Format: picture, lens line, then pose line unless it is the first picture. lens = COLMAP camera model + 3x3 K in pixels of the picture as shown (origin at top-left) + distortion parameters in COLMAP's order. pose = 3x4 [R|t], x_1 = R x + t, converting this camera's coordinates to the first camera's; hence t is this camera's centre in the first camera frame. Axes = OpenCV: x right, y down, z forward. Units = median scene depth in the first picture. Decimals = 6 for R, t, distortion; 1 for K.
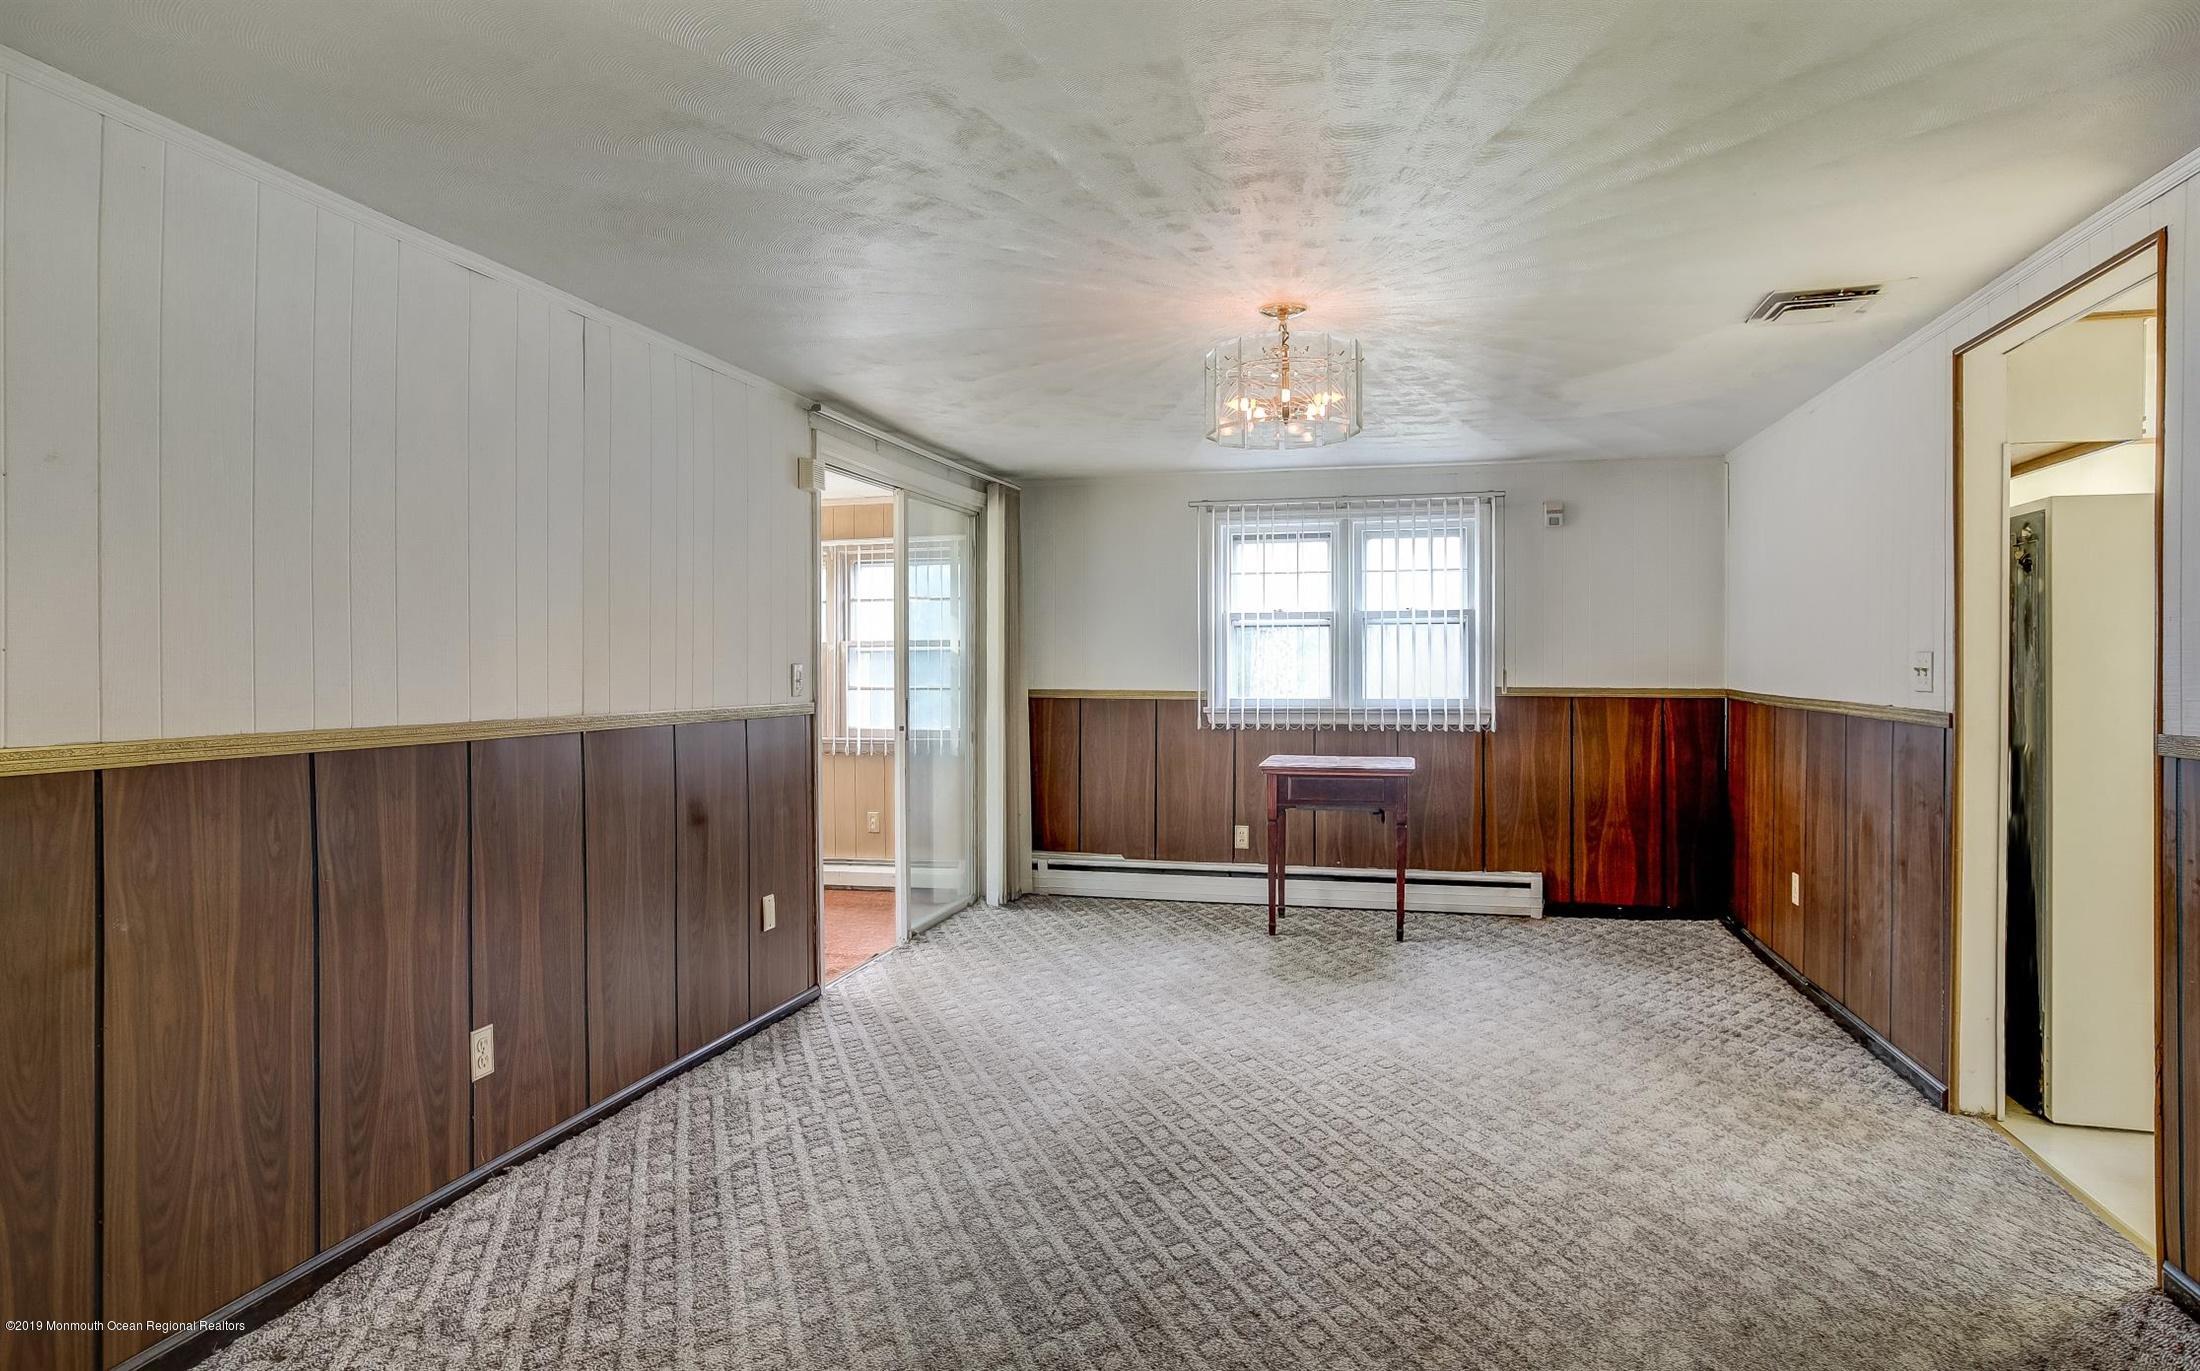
lens RADIAL K [[1191.8, 0, 1094.2], [0, 1191.8, 659.1], [0, 0, 1]] dist [-0.030175, 0.000868]
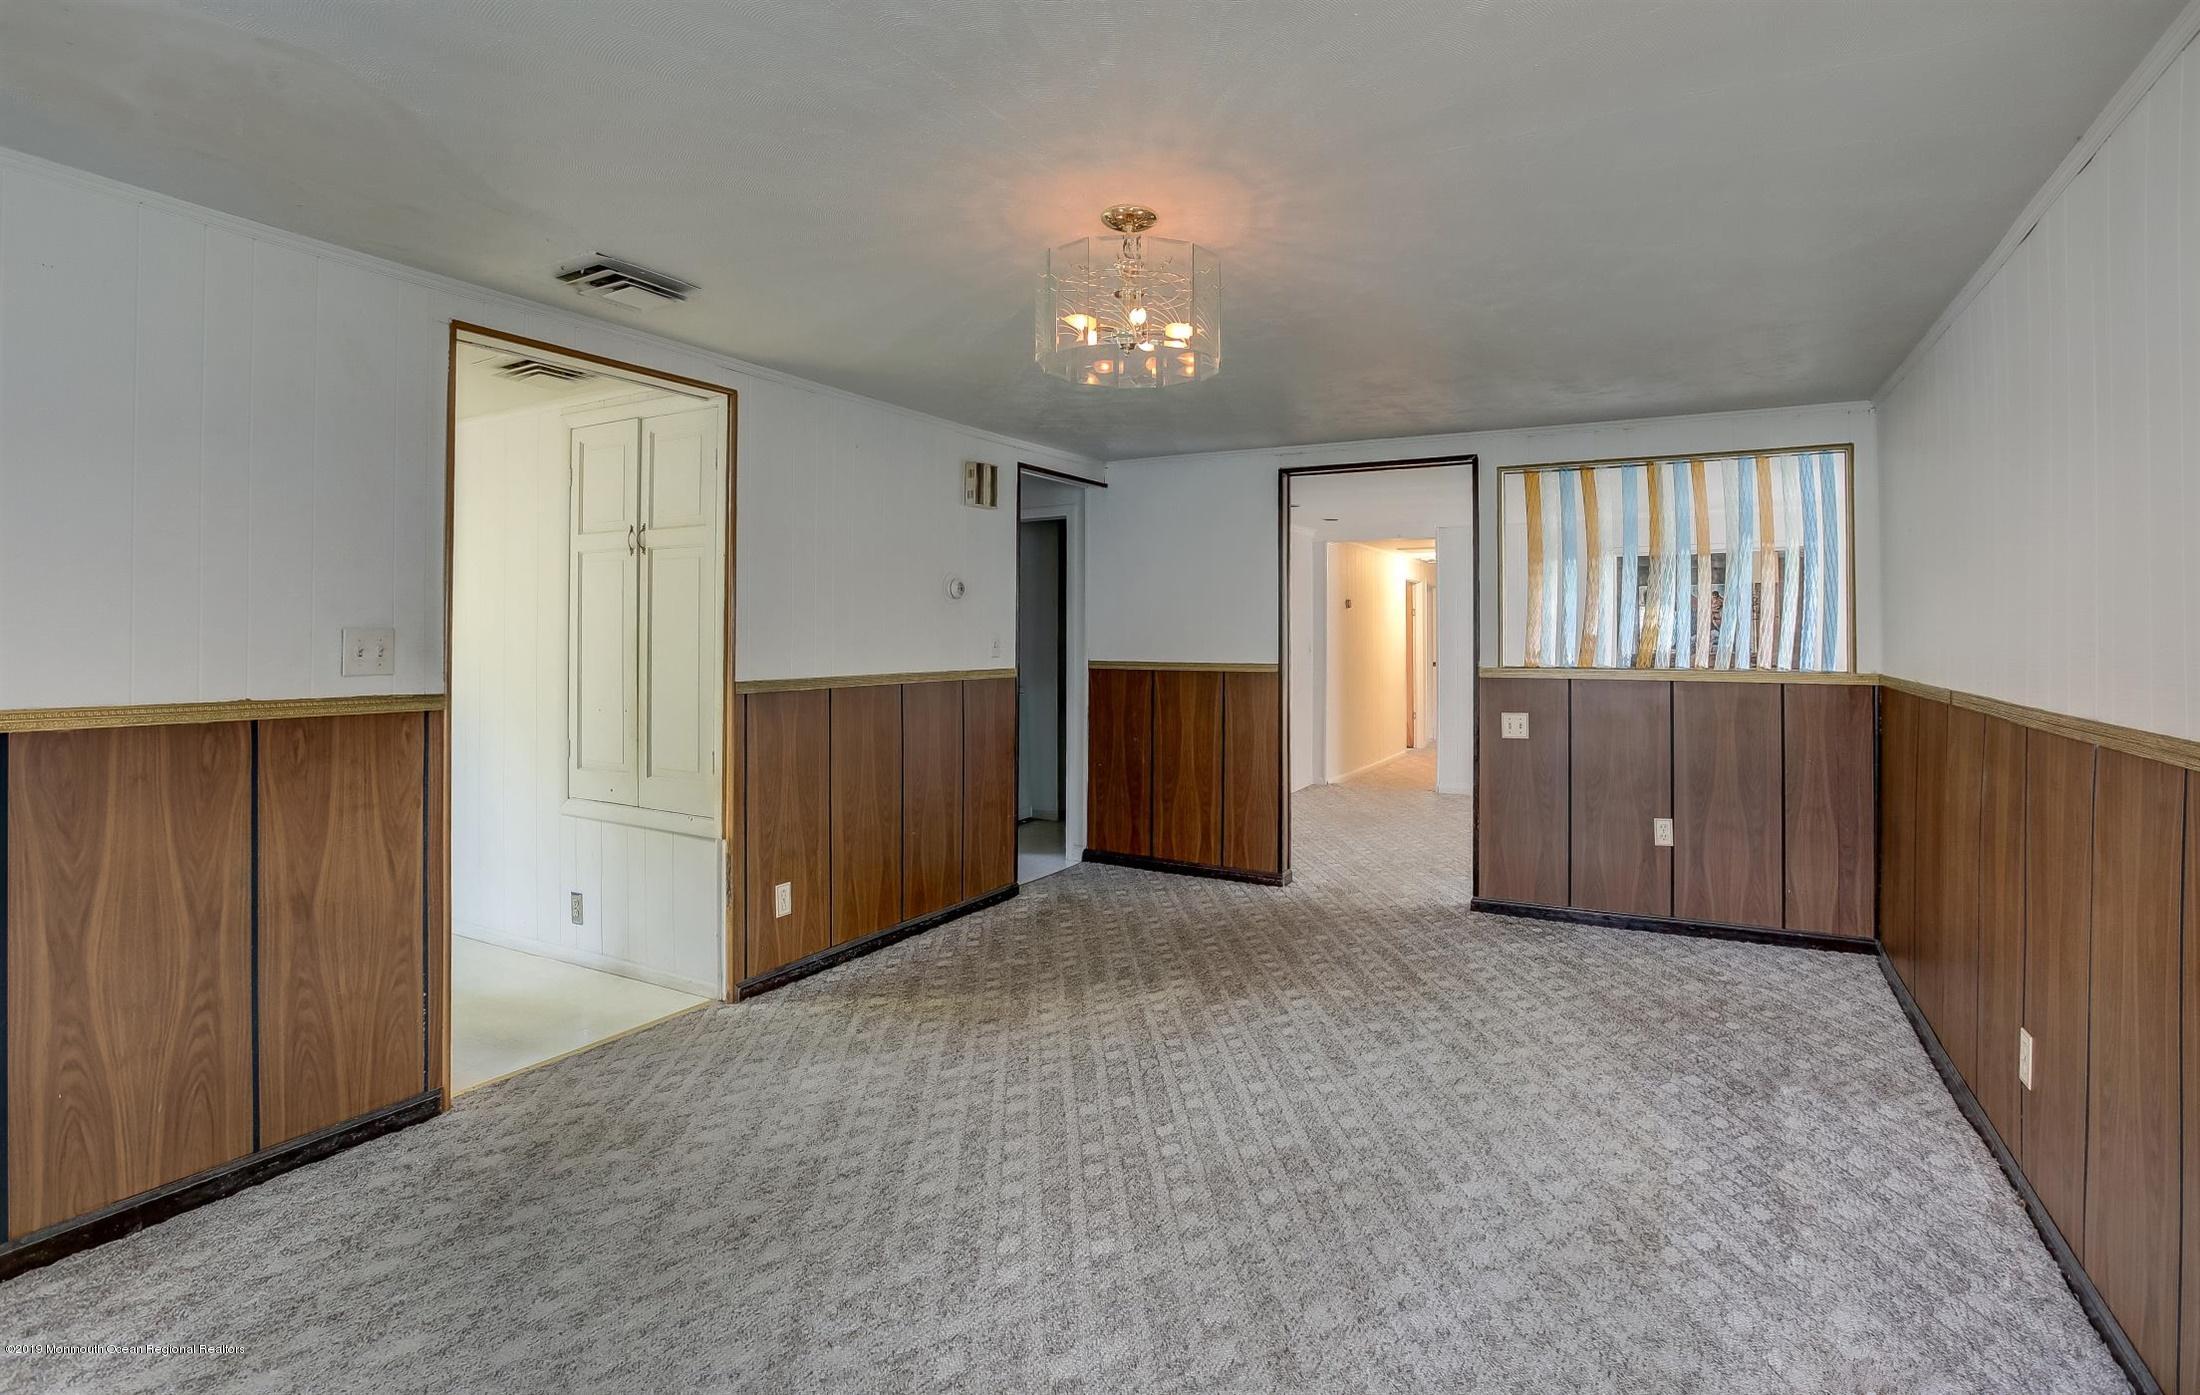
lens RADIAL K [[1047.4, 0, 1138.1], [0, 1047.4, 637.0], [0, 0, 1]] dist [-0.078524, 0.042337]
pose [[-0.973502, -0.000572, 0.228676, -0.011728], [-0.002013, 0.999980, -0.006070, 0.005211], [-0.228668, -0.006370, -0.973484, 1.937377]]
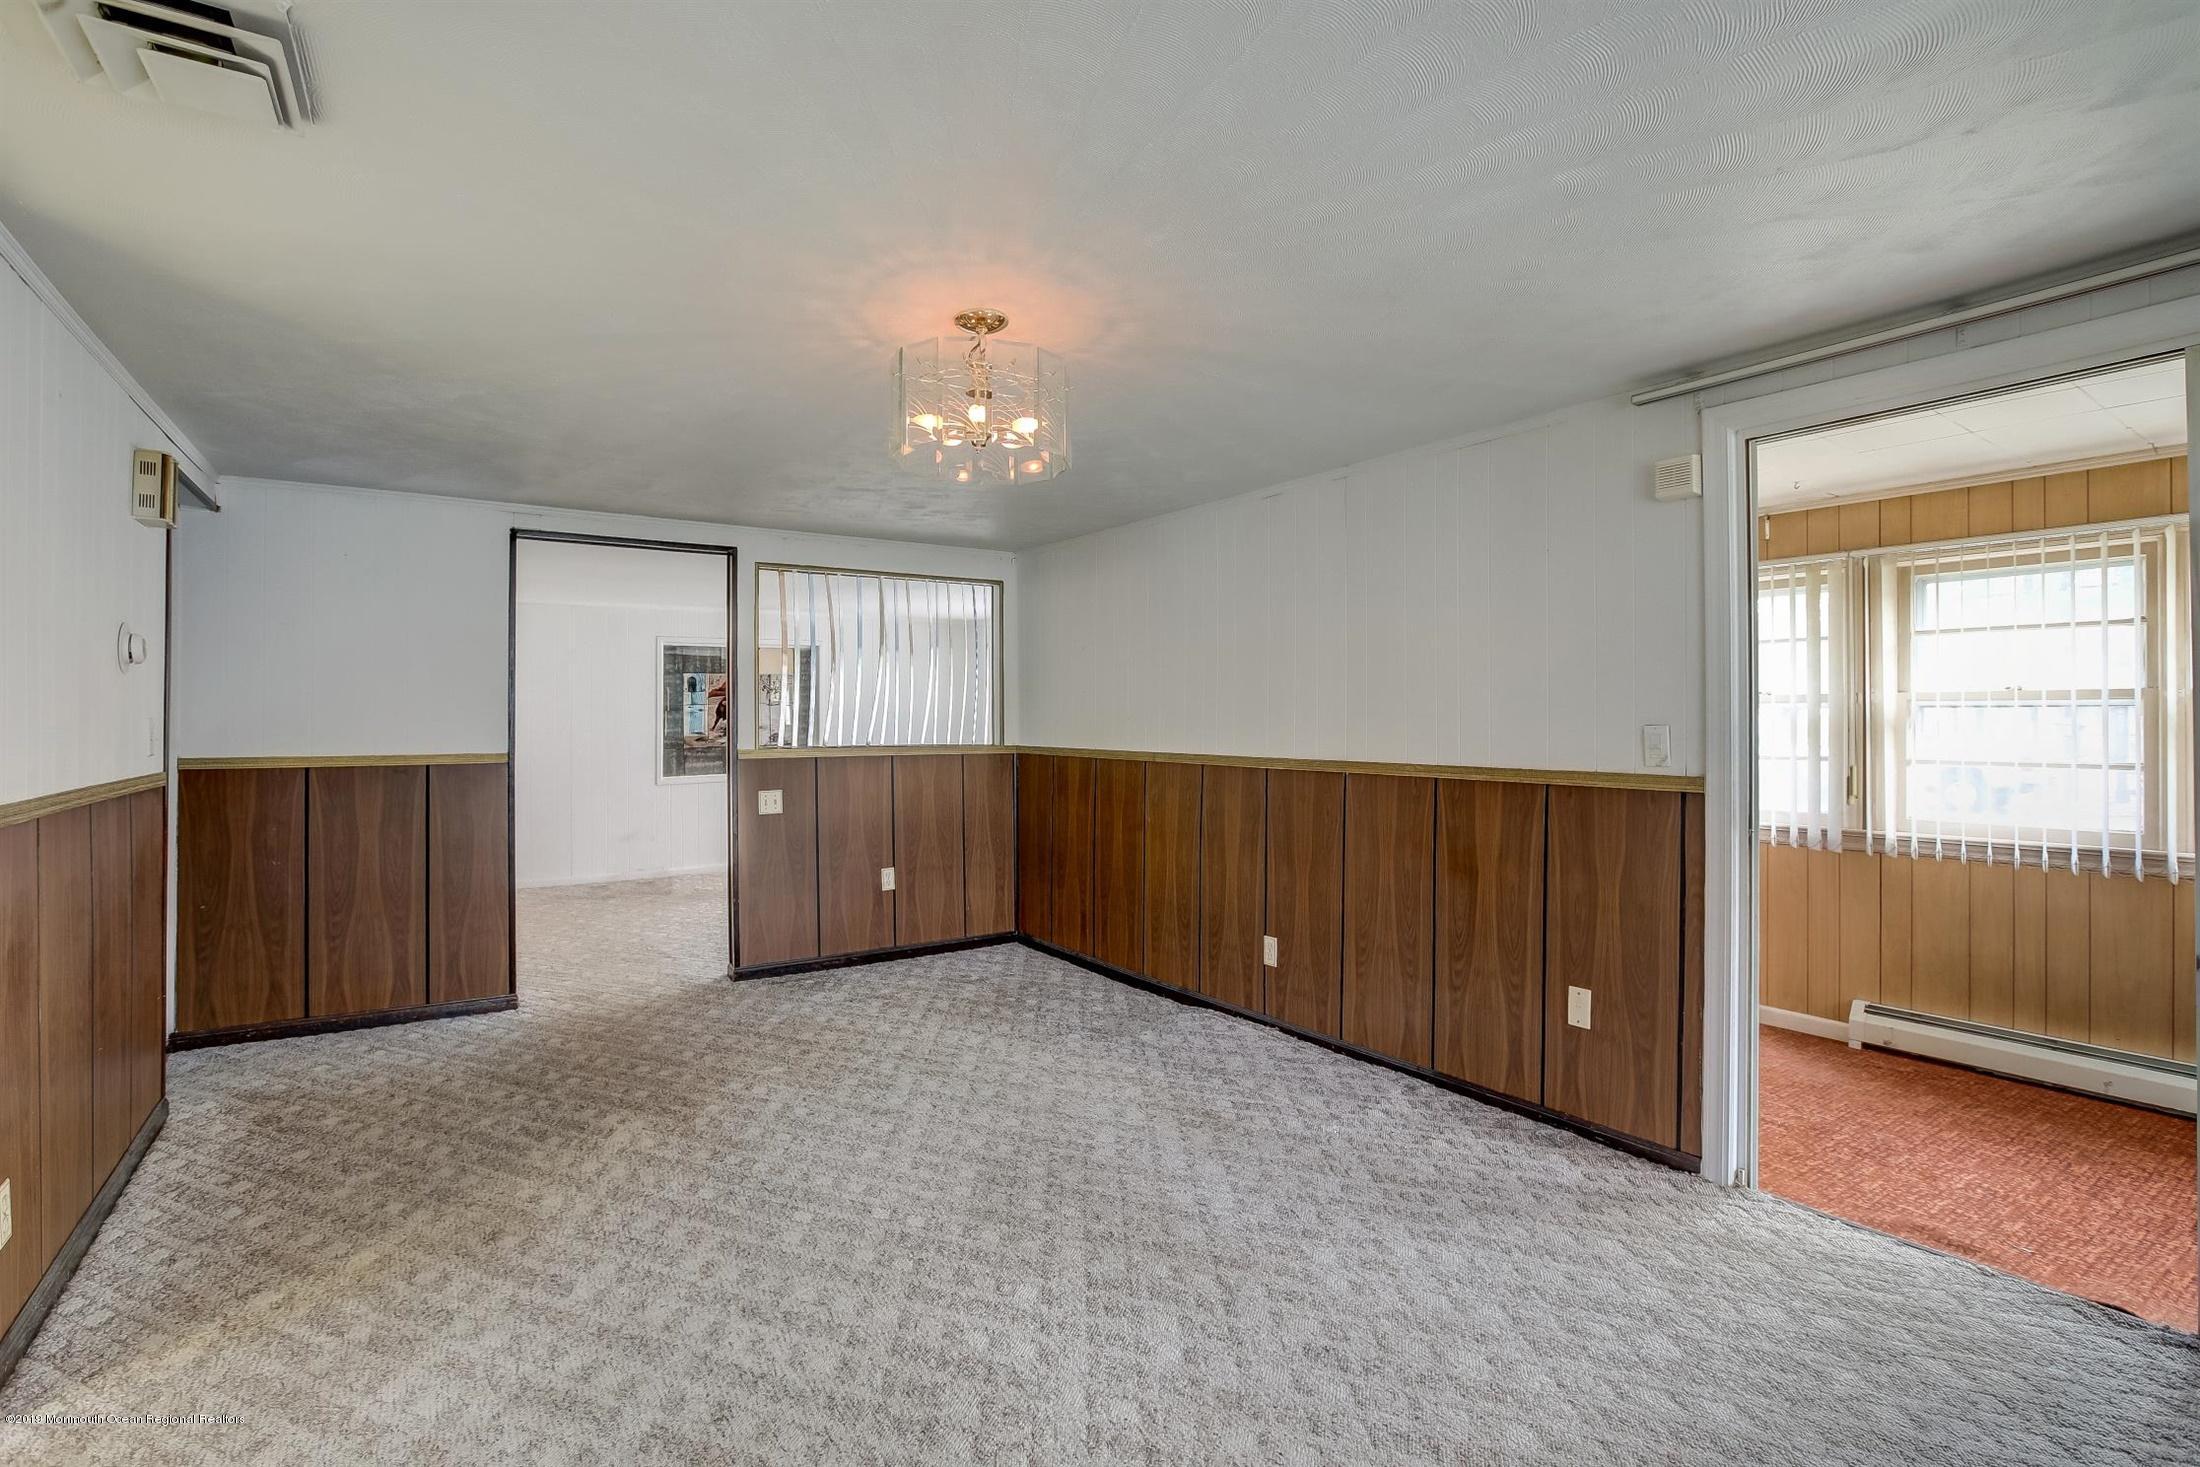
lens RADIAL K [[1012.6, 0, 1100.0], [0, 1012.6, 733.5], [0, 0, 1]] dist [-0.049815, 0.014517]
pose [[-0.652028, 0.013901, -0.758067, 0.742998], [0.007890, 0.999902, 0.011549, 0.000282], [0.758154, 0.001550, -0.652074, 1.761180]]
